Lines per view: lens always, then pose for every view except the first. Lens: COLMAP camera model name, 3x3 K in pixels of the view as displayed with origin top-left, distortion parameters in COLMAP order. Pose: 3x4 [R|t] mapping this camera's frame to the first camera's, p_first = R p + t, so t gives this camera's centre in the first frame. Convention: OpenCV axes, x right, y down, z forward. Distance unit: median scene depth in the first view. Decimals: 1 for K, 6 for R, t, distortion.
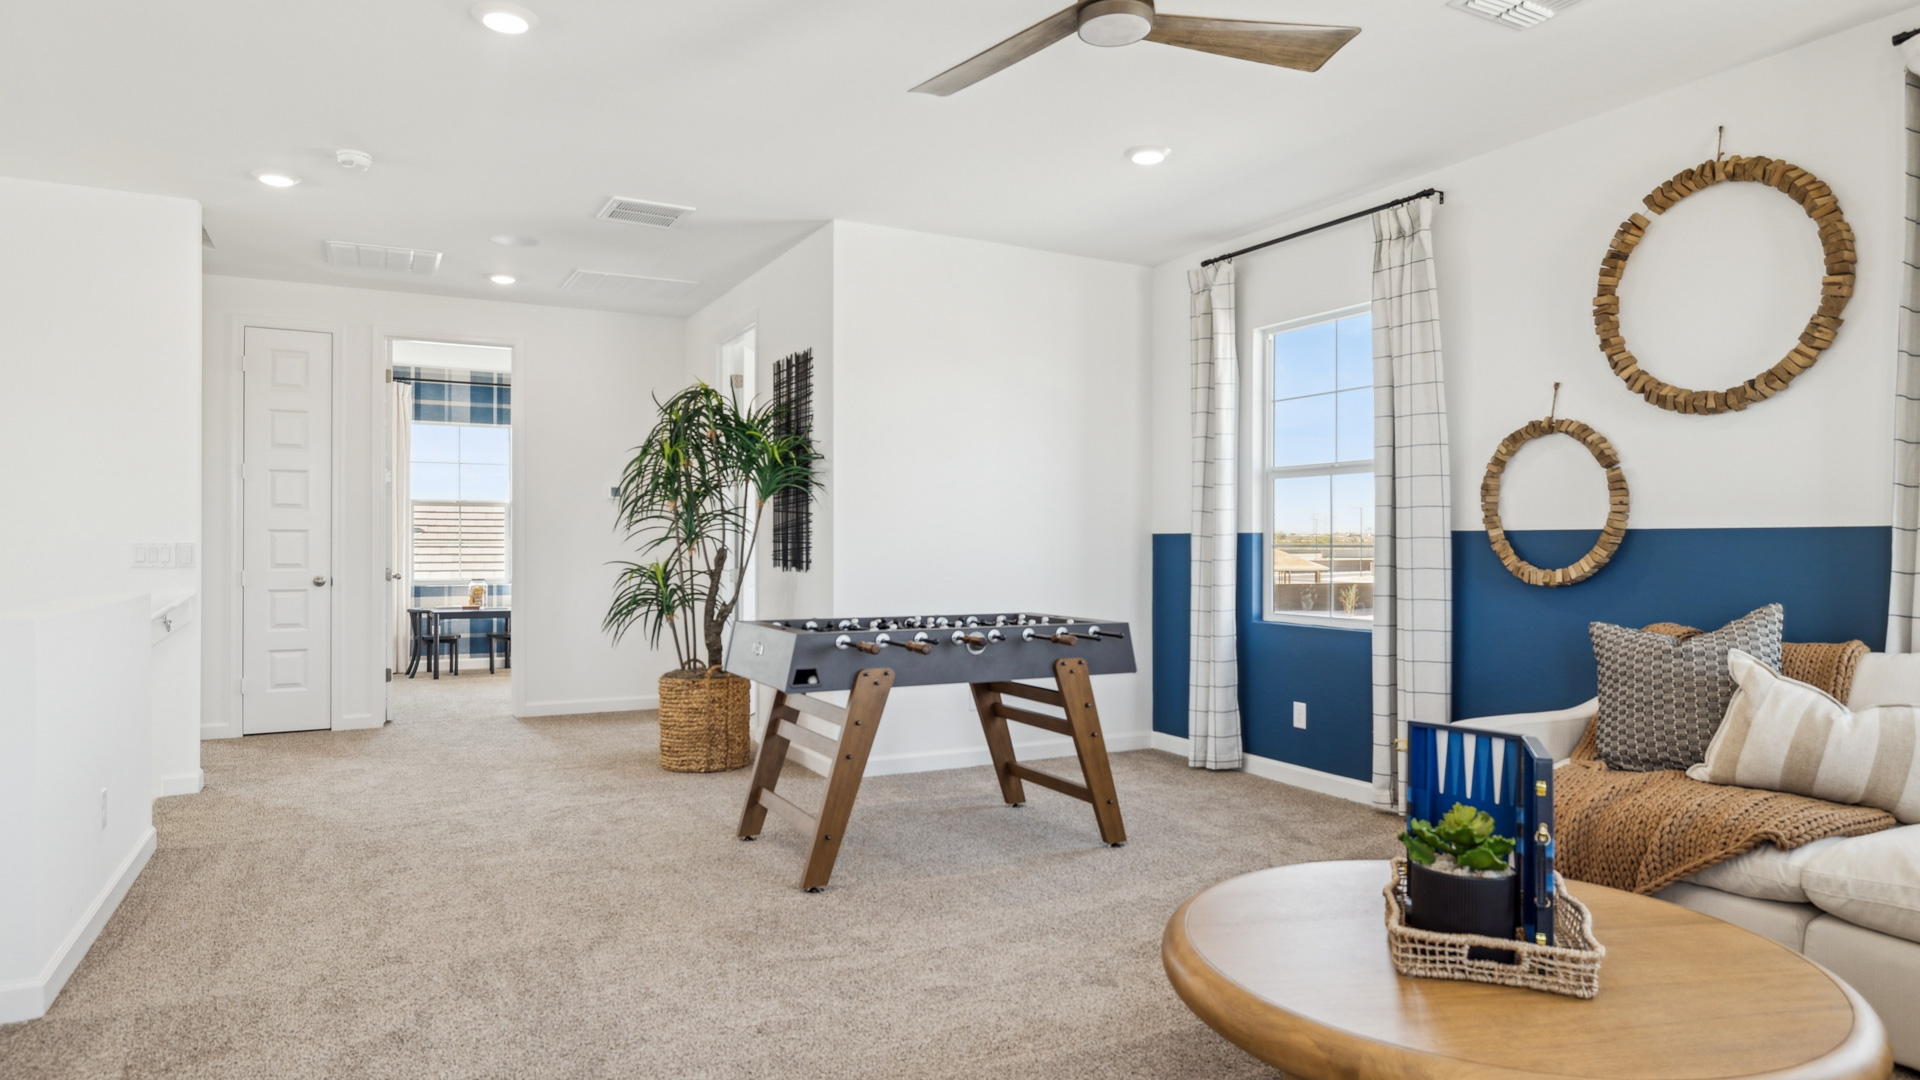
lens RADIAL K [[1131.2, 0, 955.4], [0, 1131.2, 547.4], [0, 0, 1]] dist [0.000121, 0.000746]
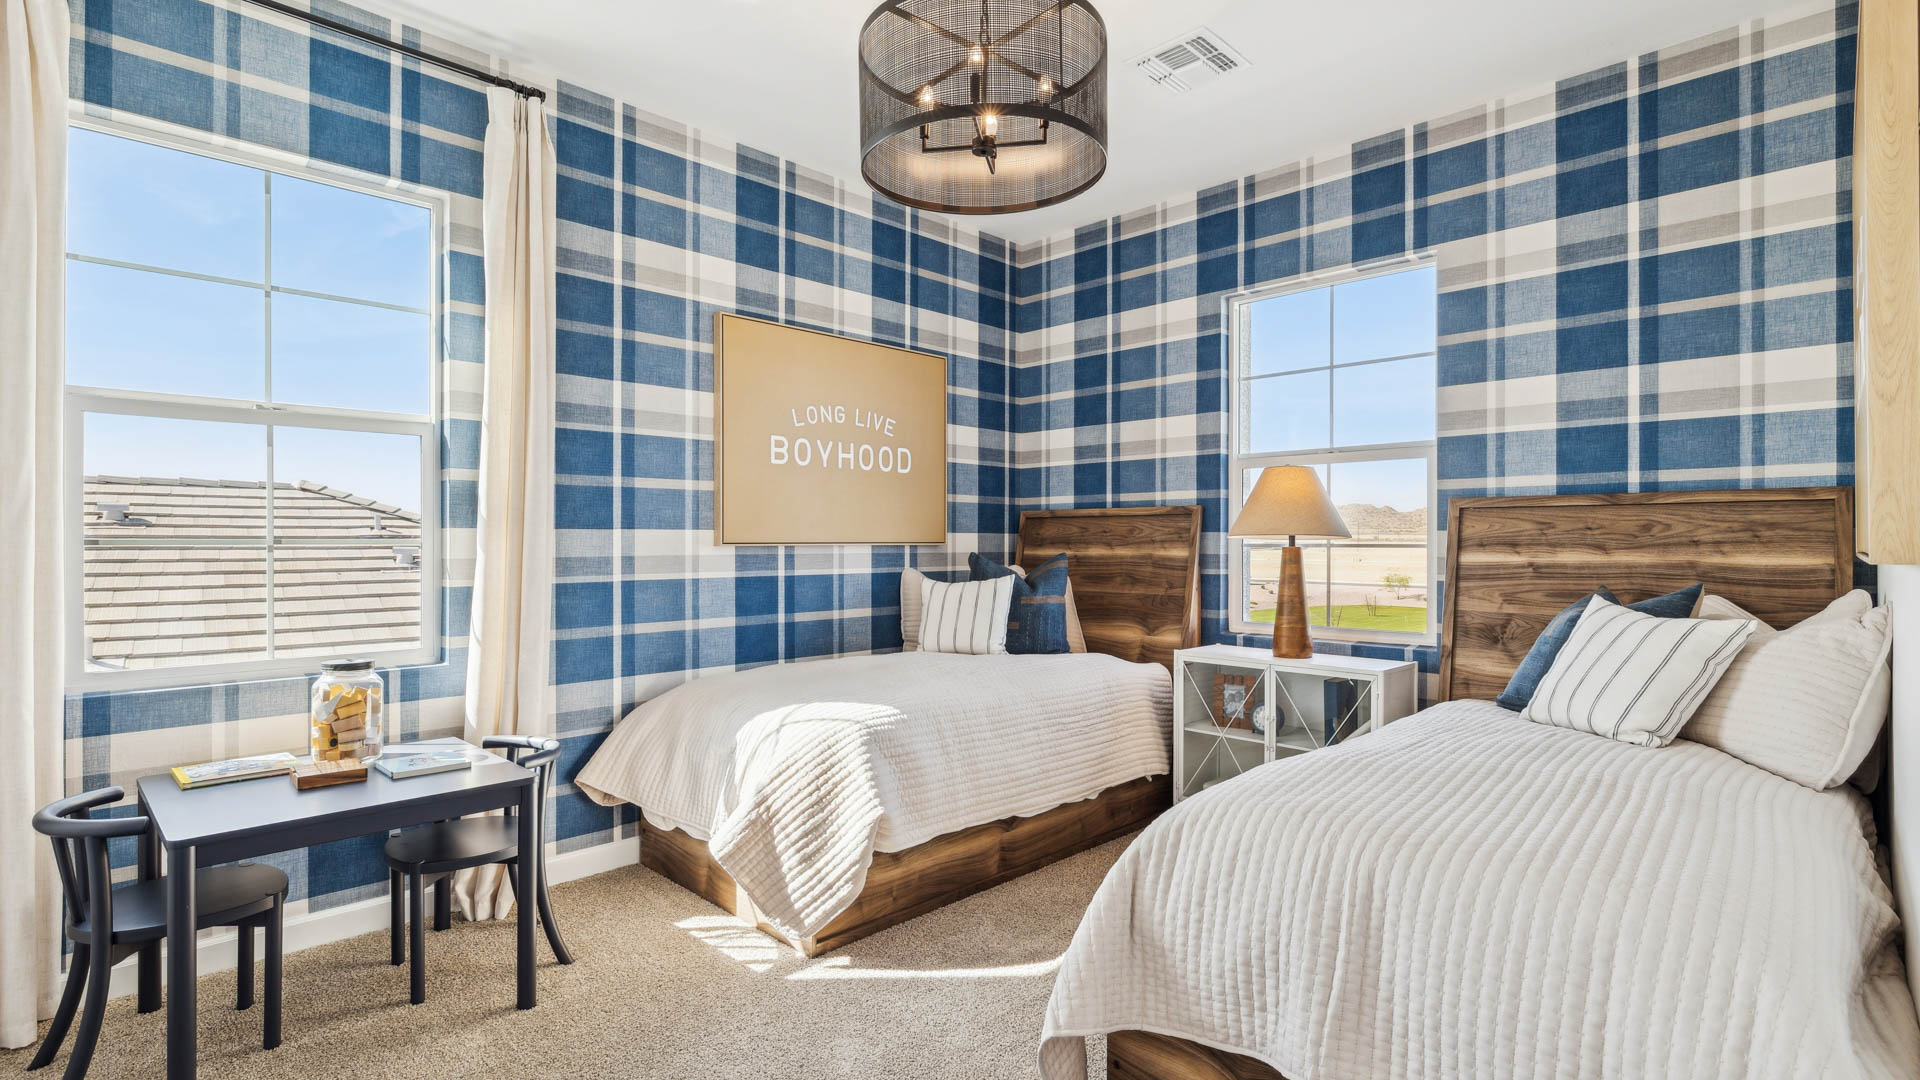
lens RADIAL K [[904.1, 0, 970.9], [0, 904.1, 544.9], [0, 0, 1]] dist [-0.003441, -0.000032]
pose [[0.957272, -0.002283, 0.289179, -0.333688], [0.002770, 0.999995, -0.001273, -0.002164], [-0.289174, 0.002020, 0.957274, 0.725363]]
